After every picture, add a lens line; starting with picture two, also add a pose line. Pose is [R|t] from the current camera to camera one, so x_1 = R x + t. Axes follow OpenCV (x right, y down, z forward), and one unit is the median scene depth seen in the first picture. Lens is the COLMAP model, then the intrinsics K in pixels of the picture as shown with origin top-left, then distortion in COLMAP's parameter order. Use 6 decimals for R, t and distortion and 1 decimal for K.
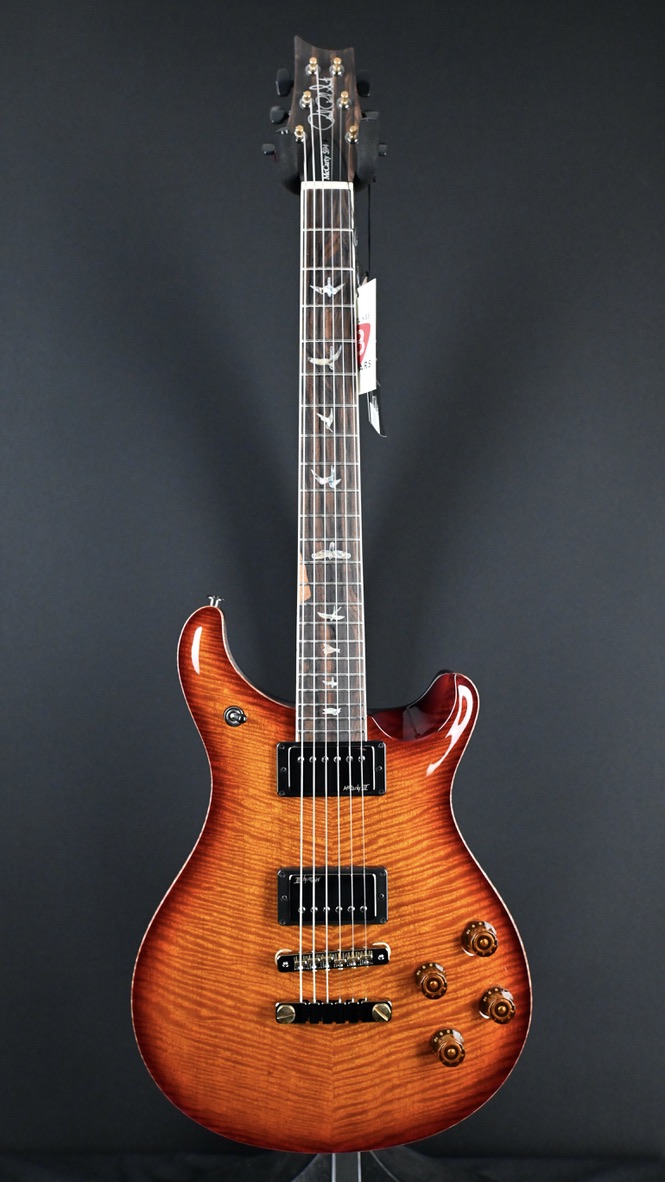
lens RADIAL K [[881.1, 0, 332.5], [0, 881.1, 591.0], [0, 0, 1]] dist [0.011939, -0.000144]
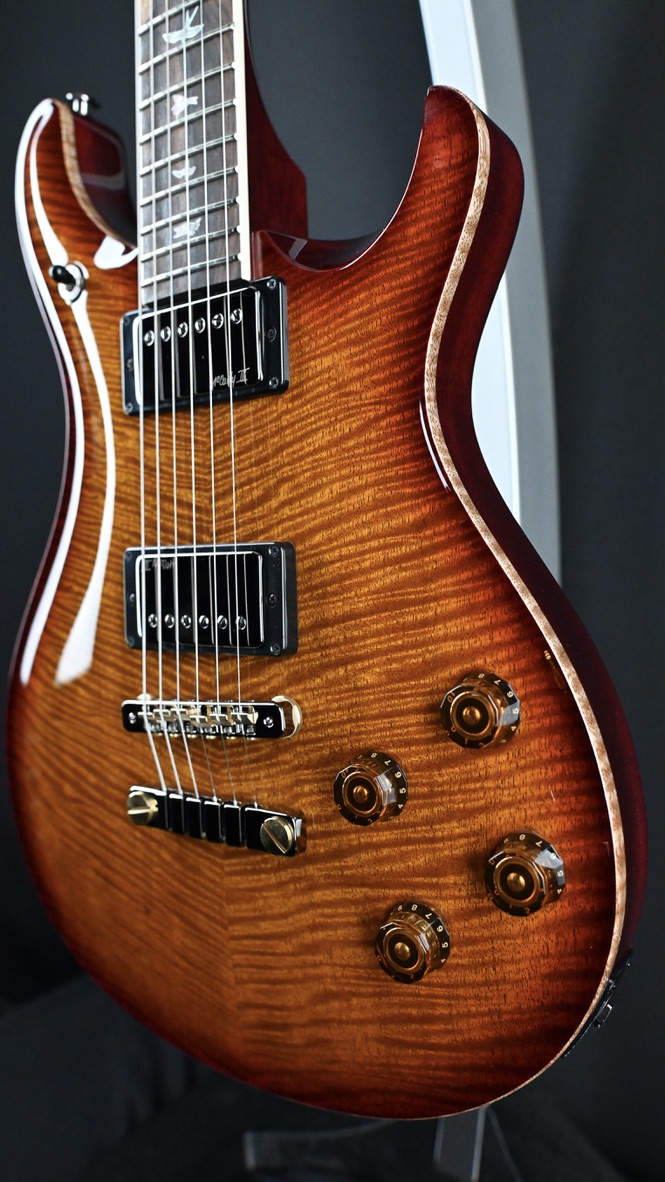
lens RADIAL K [[881.1, 0, 332.5], [0, 881.1, 591.0], [0, 0, 1]] dist [0.011939, -0.000144]
pose [[0.811666, 0.009825, -0.584039, 0.355423], [0.034375, 0.997322, 0.064550, 0.307578], [0.583110, -0.072469, 0.809155, 0.624492]]
